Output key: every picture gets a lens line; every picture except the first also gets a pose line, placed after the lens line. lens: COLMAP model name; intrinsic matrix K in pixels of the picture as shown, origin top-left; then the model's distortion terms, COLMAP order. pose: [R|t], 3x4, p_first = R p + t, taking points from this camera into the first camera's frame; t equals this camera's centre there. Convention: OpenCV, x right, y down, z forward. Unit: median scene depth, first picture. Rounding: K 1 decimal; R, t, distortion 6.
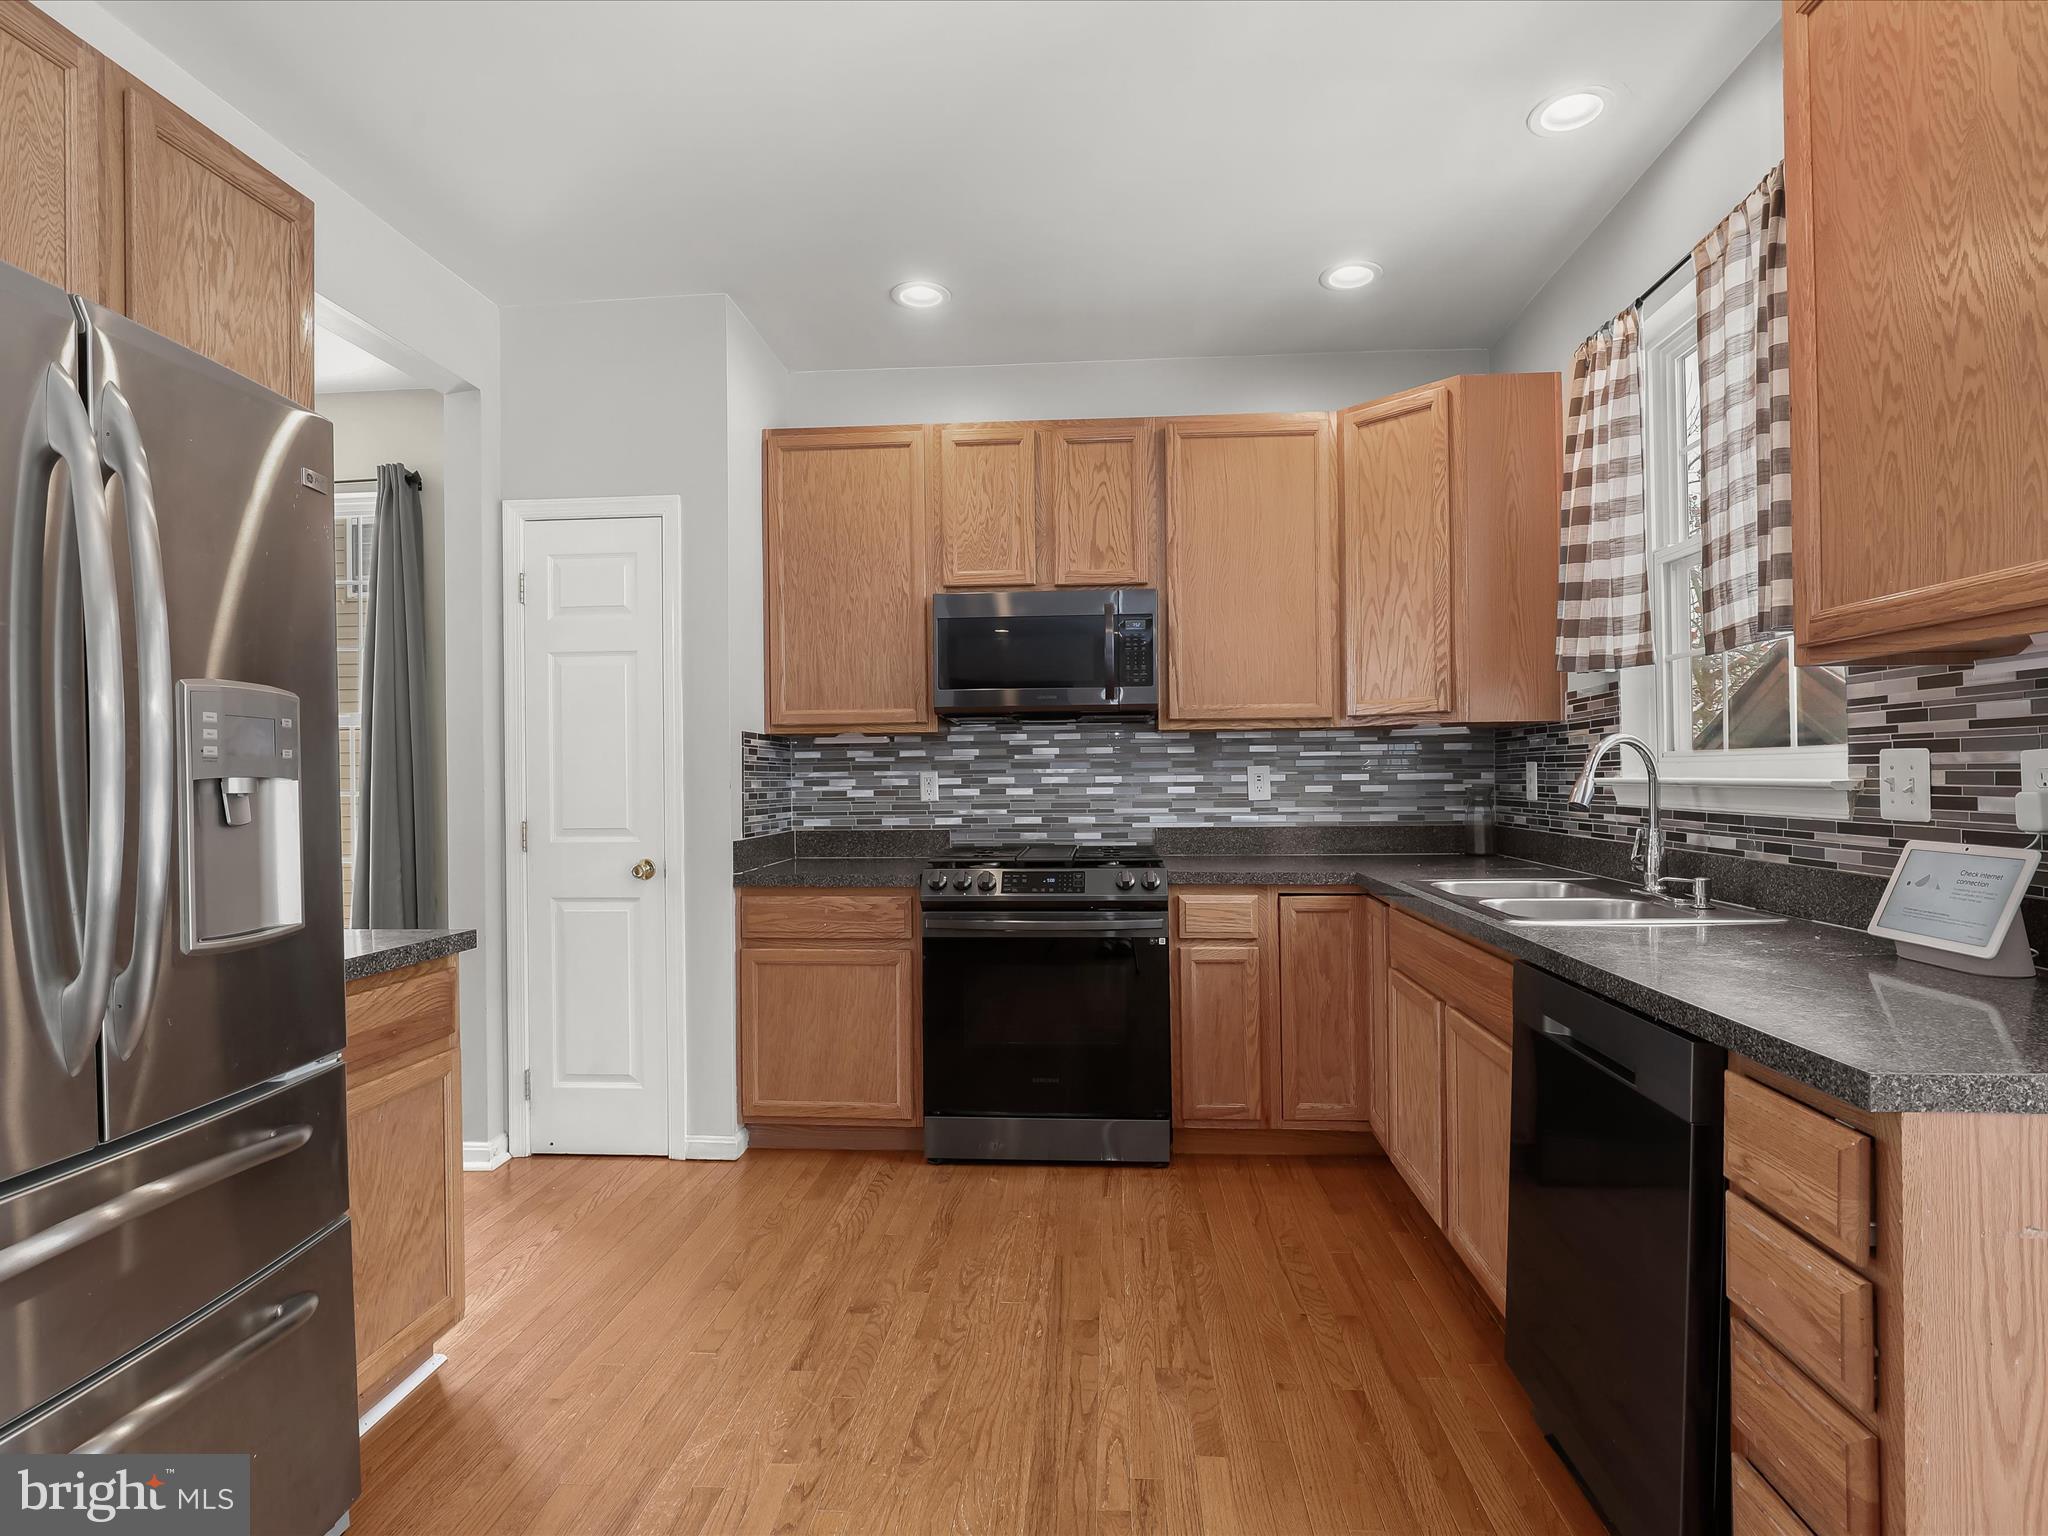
lens RADIAL K [[1062.5, 0, 1031.2], [0, 1062.5, 768.4], [0, 0, 1]] dist [-0.018840, 0.006716]
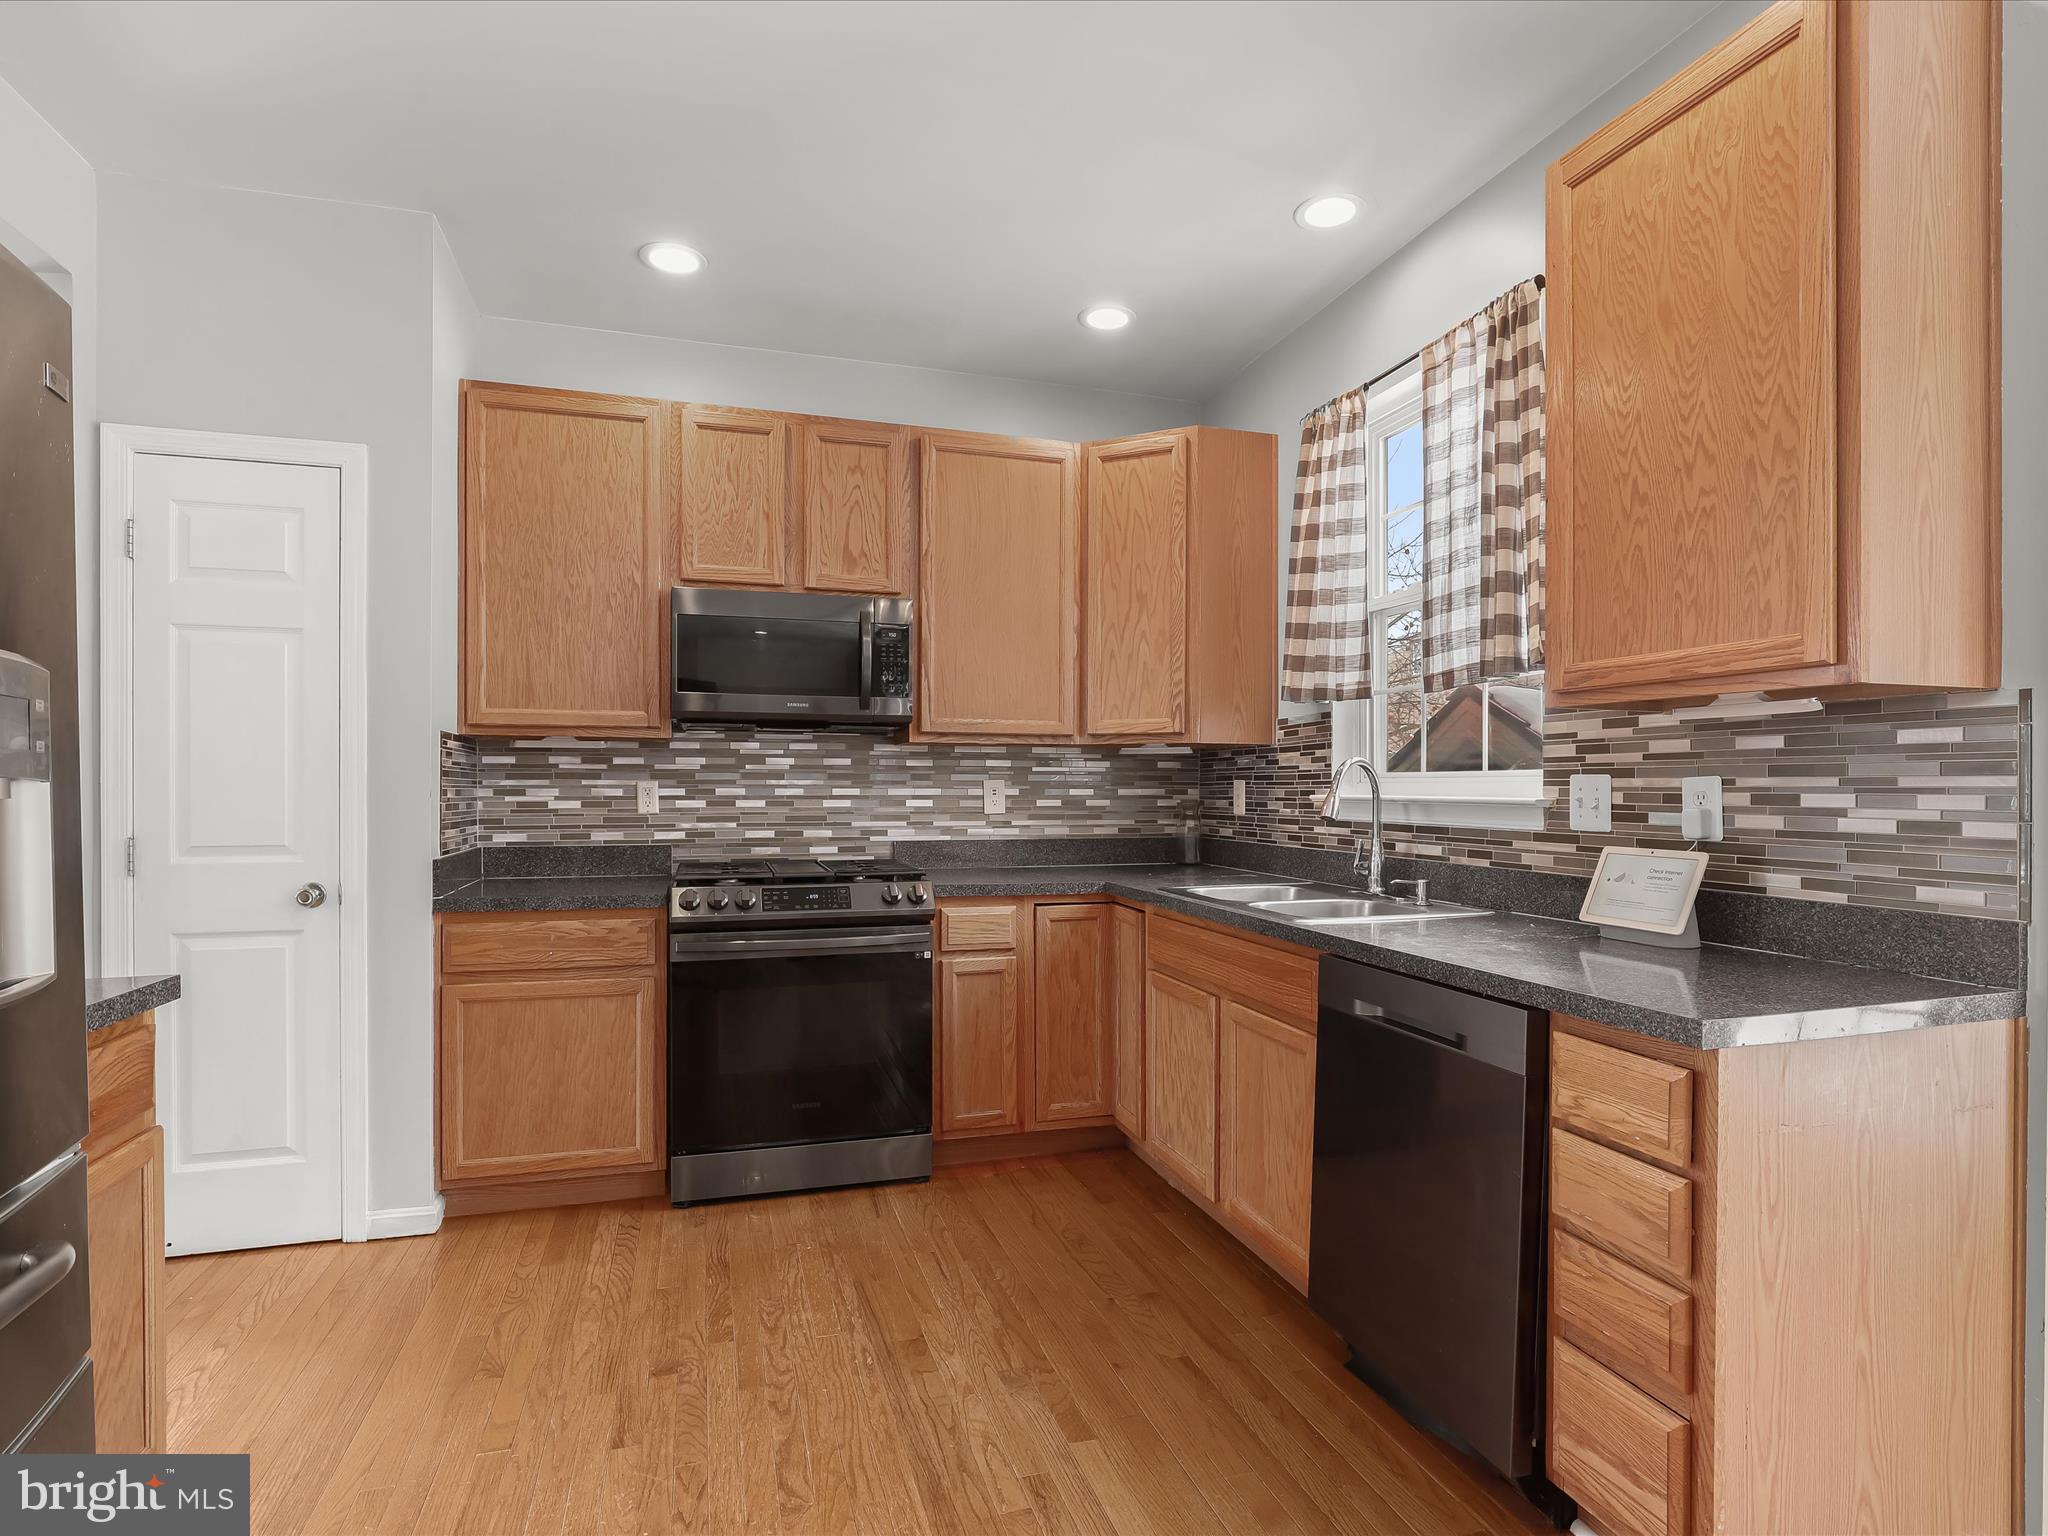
lens RADIAL K [[1083.4, 0, 1042.5], [0, 1083.4, 789.8], [0, 0, 1]] dist [-0.016373, 0.001487]
pose [[0.928761, 0.011177, 0.370511, -0.156074], [-0.014054, 0.999888, 0.005065, 0.001348], [-0.370413, -0.009911, 0.928814, 0.017654]]
